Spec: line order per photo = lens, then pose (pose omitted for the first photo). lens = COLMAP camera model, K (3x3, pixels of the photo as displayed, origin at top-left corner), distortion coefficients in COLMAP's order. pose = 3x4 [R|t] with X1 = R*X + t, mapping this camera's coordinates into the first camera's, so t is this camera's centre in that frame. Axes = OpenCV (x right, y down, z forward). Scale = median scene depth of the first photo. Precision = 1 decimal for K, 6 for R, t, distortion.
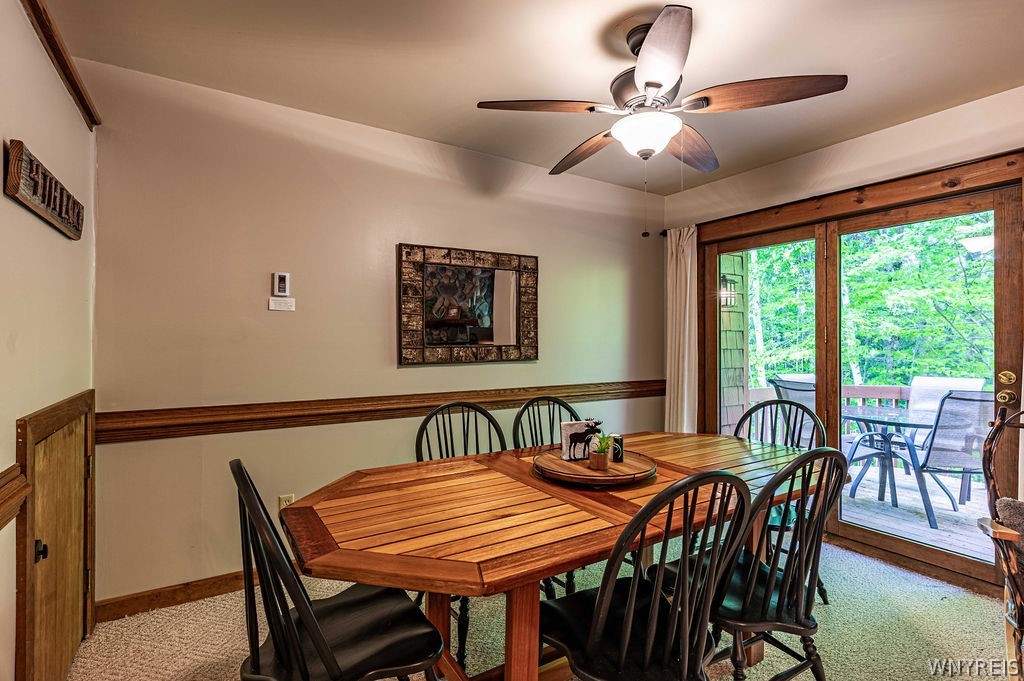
lens RADIAL K [[498.5, 0, 510.4], [0, 498.5, 341.1], [0, 0, 1]] dist [0.000223, 0.003418]
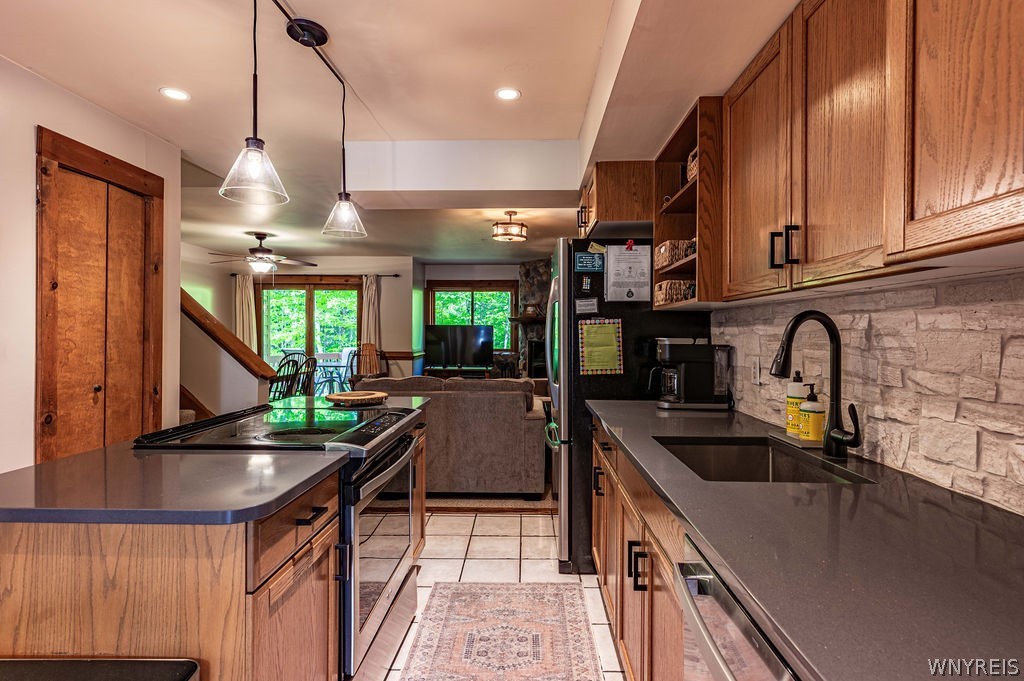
lens RADIAL K [[498.5, 0, 518.8], [0, 498.5, 339.1], [0, 0, 1]] dist [0.000223, 0.003418]
pose [[0.553245, -0.002775, 0.833014, -0.929810], [-0.007028, 0.999943, 0.007999, 0.016763], [-0.832989, -0.010280, 0.553194, -1.347473]]
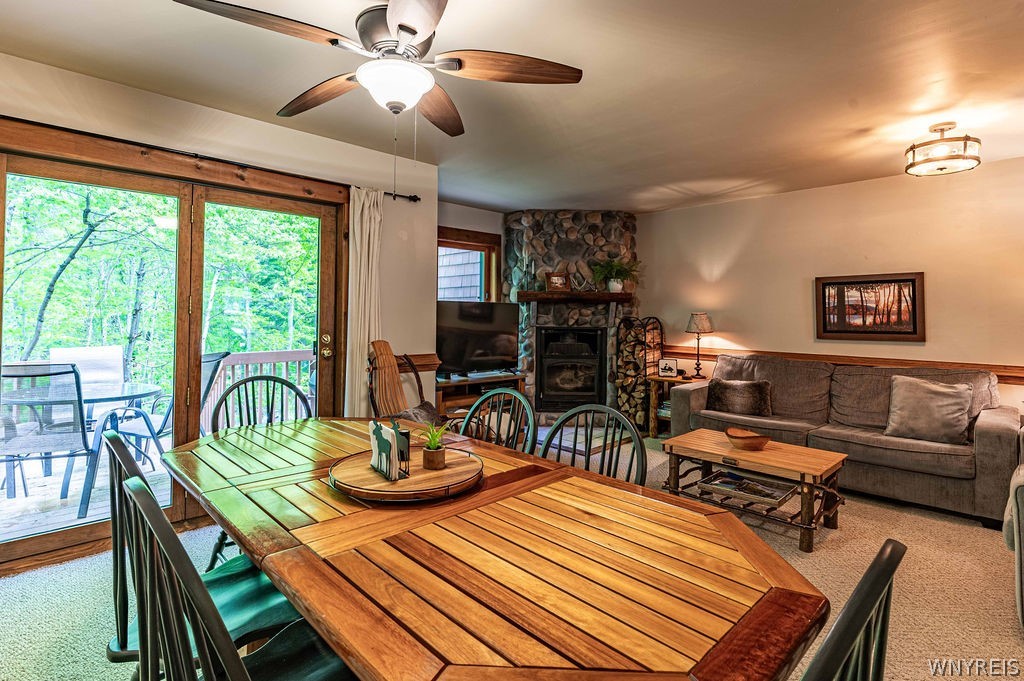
lens RADIAL K [[498.5, 0, 517.4], [0, 498.5, 304.1], [0, 0, 1]] dist [0.000223, 0.003418]
pose [[-0.213391, 0.012941, 0.976881, -0.399789], [-0.012280, 0.999798, -0.015927, -0.007353], [-0.976890, -0.015395, -0.213189, 0.604849]]
